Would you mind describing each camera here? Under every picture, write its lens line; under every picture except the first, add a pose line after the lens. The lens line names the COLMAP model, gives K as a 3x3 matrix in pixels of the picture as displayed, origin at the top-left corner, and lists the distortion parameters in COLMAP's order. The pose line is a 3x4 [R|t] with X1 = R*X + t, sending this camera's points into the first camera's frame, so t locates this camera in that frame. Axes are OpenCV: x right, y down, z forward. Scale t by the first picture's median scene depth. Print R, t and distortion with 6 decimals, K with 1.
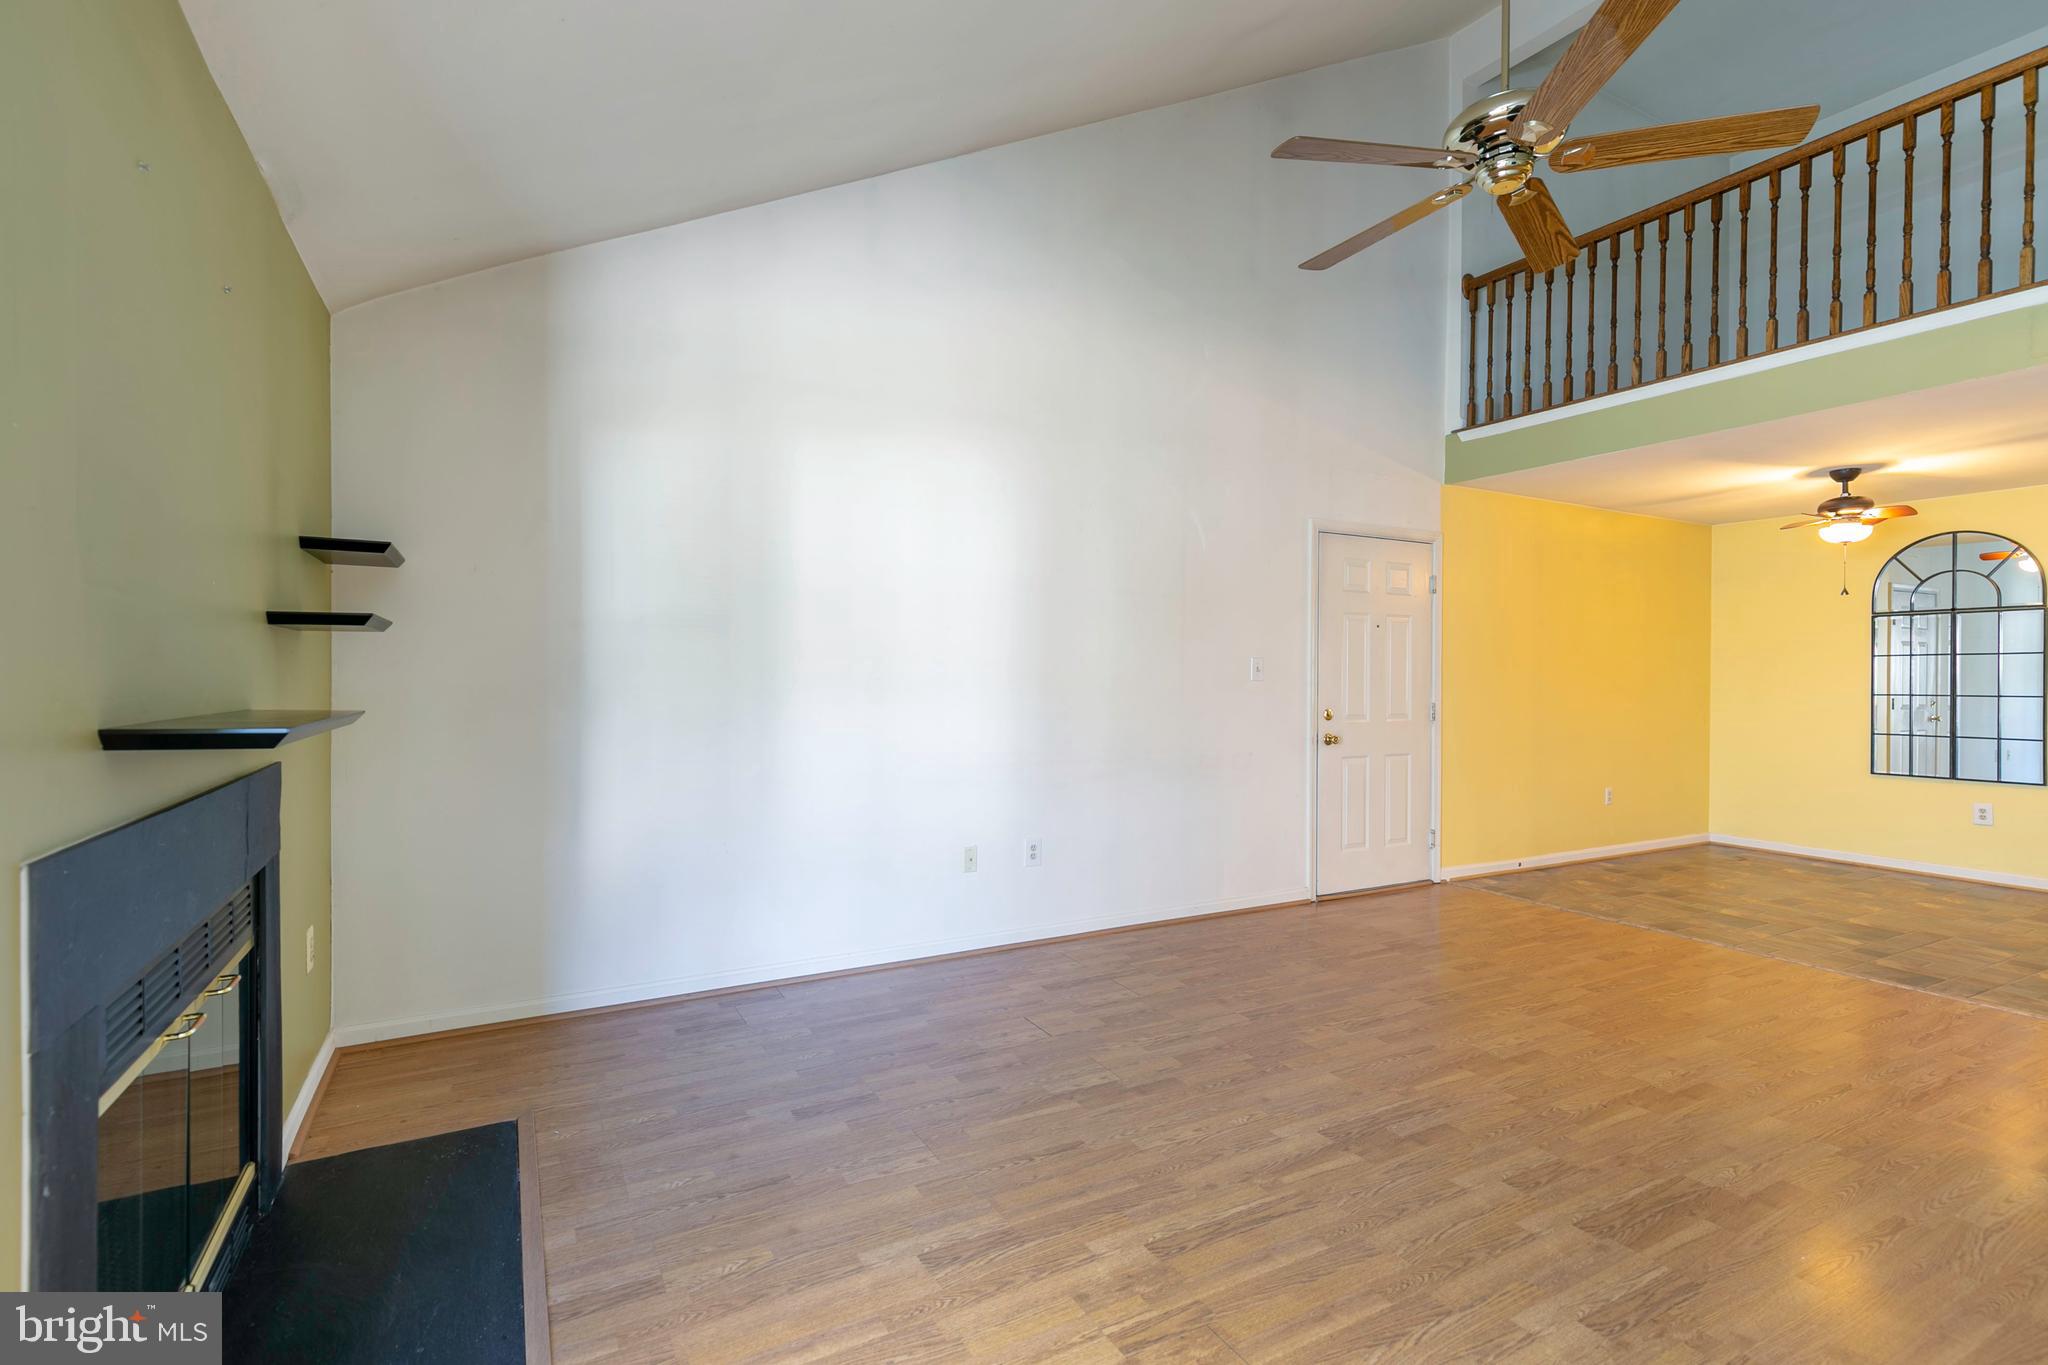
lens RADIAL K [[945.8, 0, 1018.3], [0, 945.8, 677.0], [0, 0, 1]] dist [0.004772, 0.000278]
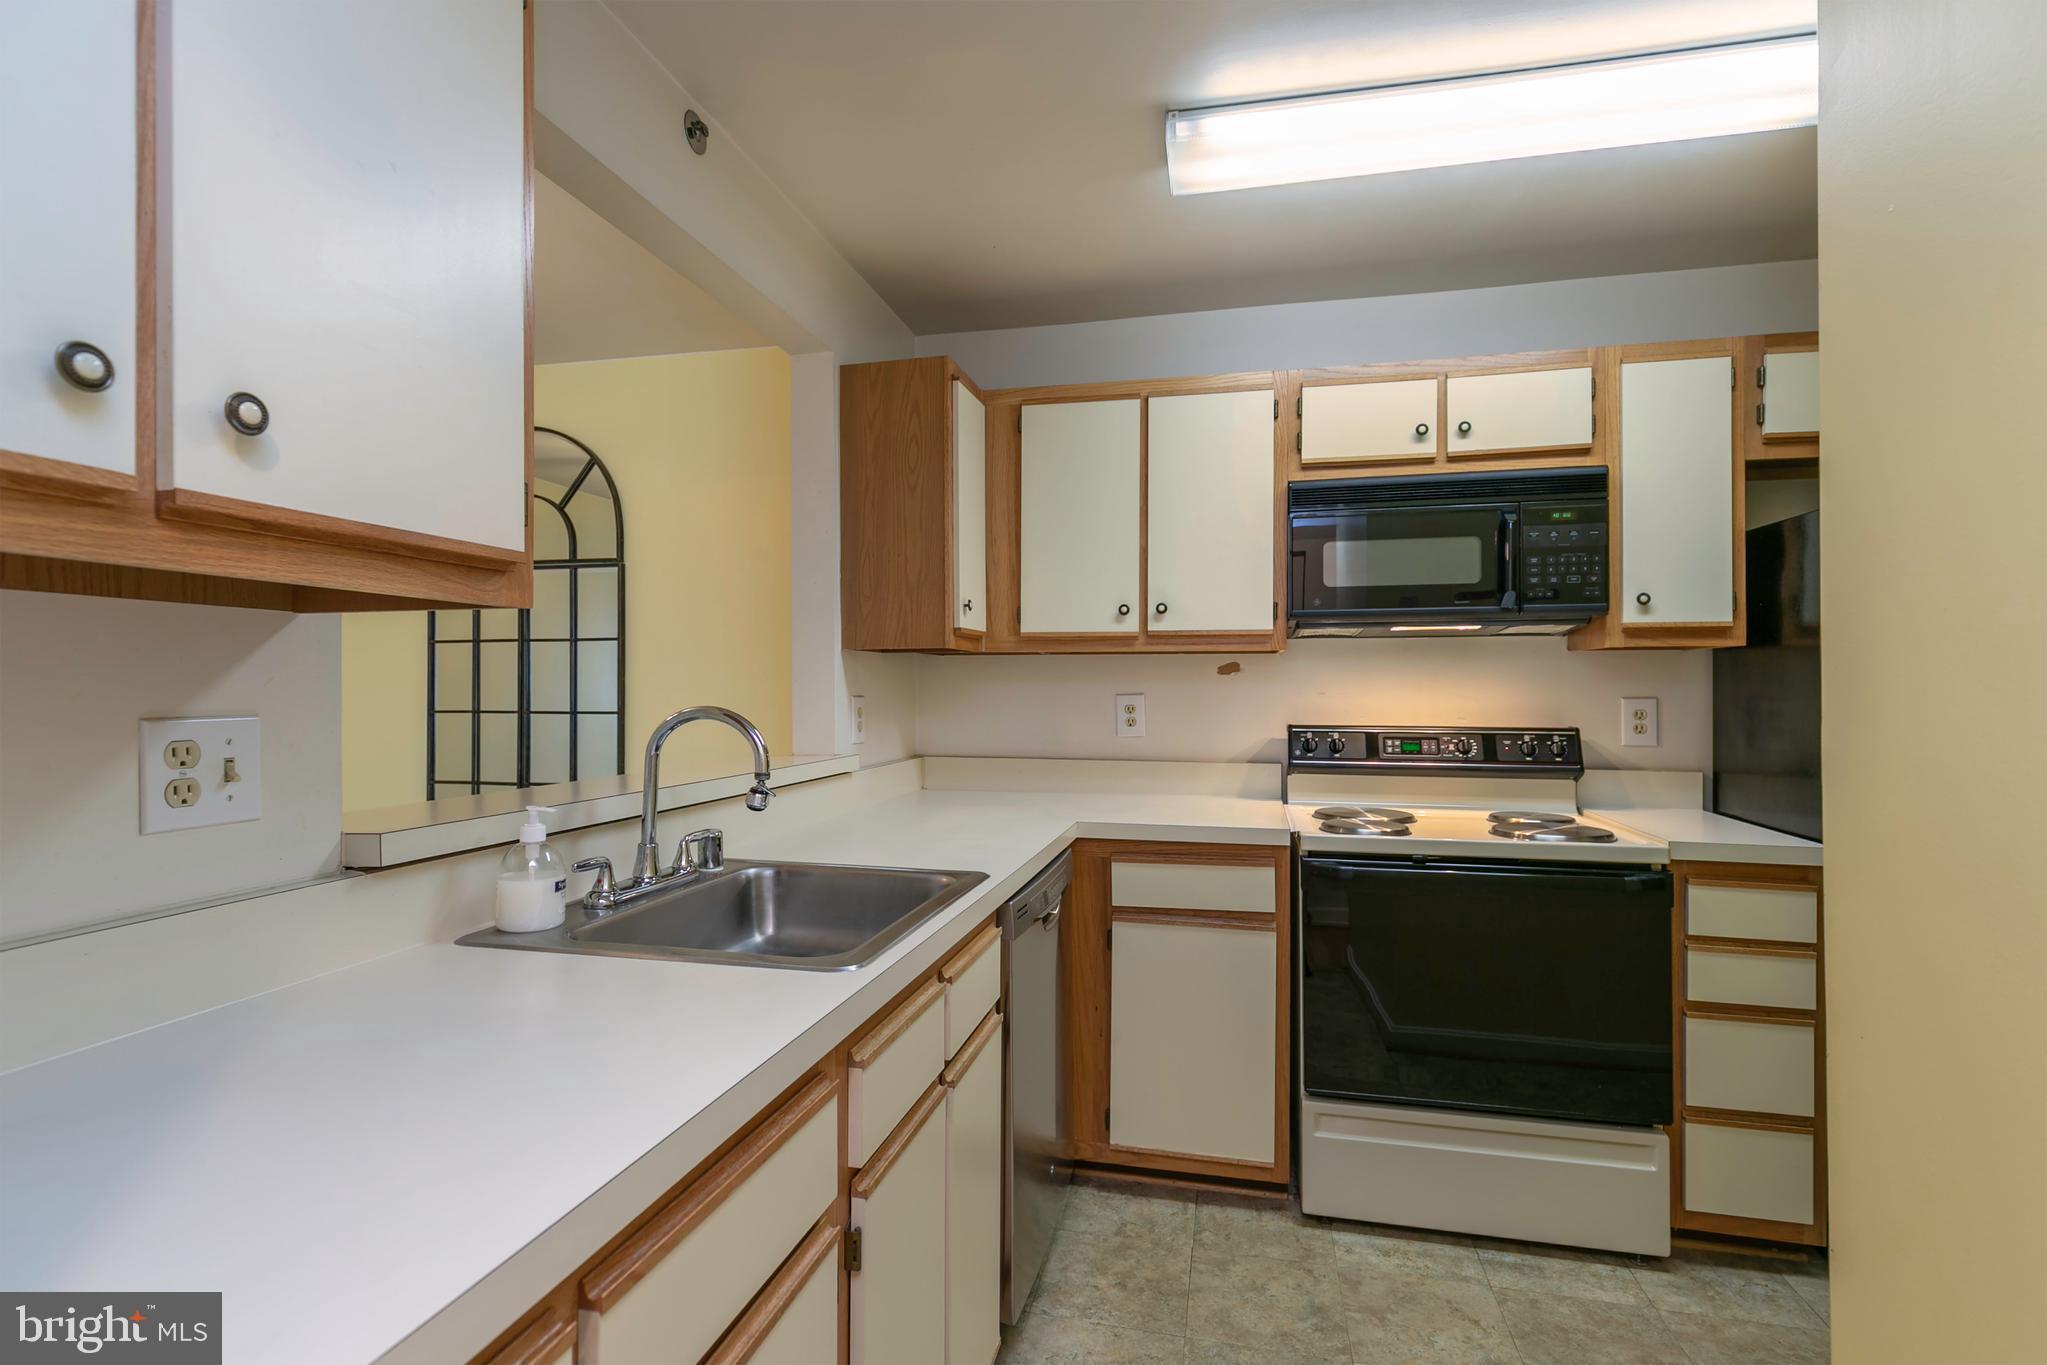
lens RADIAL K [[960.7, 0, 1019.6], [0, 960.7, 689.1], [0, 0, 1]] dist [-0.012228, -0.000284]
pose [[0.662660, -0.004813, 0.748905, 0.878400], [0.001797, 0.999987, 0.004837, 0.003275], [-0.748918, -0.001859, 0.662660, 0.467081]]
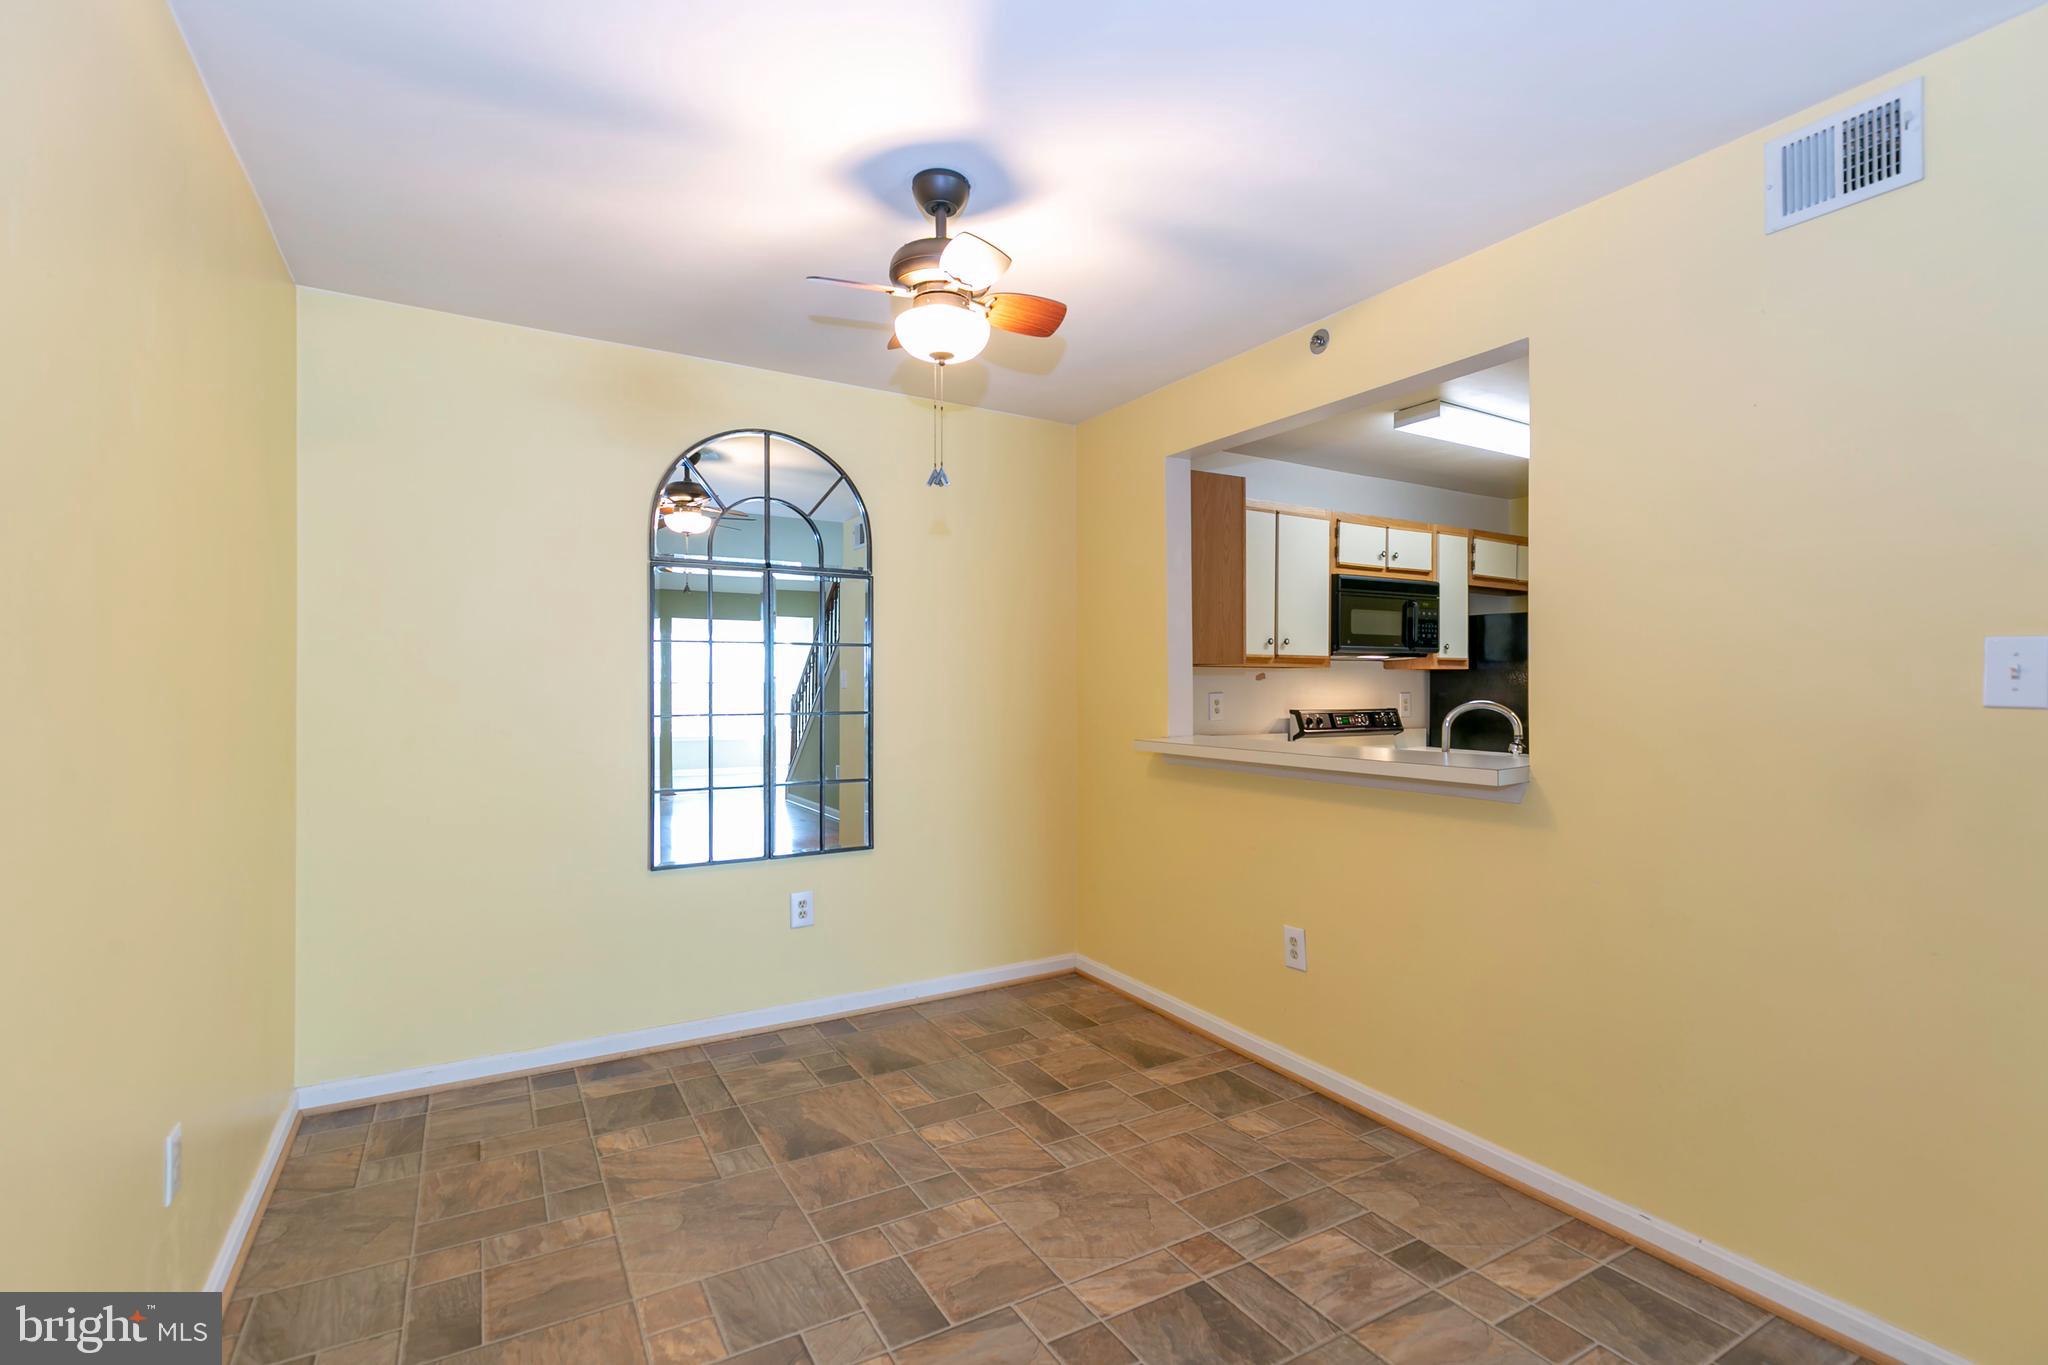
lens RADIAL K [[933.8, 0, 1025.5], [0, 933.8, 691.7], [0, 0, 1]] dist [0.015307, -0.000684]
pose [[-0.042705, -0.010633, 0.999031, 0.481115], [-0.001318, 0.999943, 0.010586, -0.000968], [-0.999087, -0.000865, -0.042716, 1.024447]]
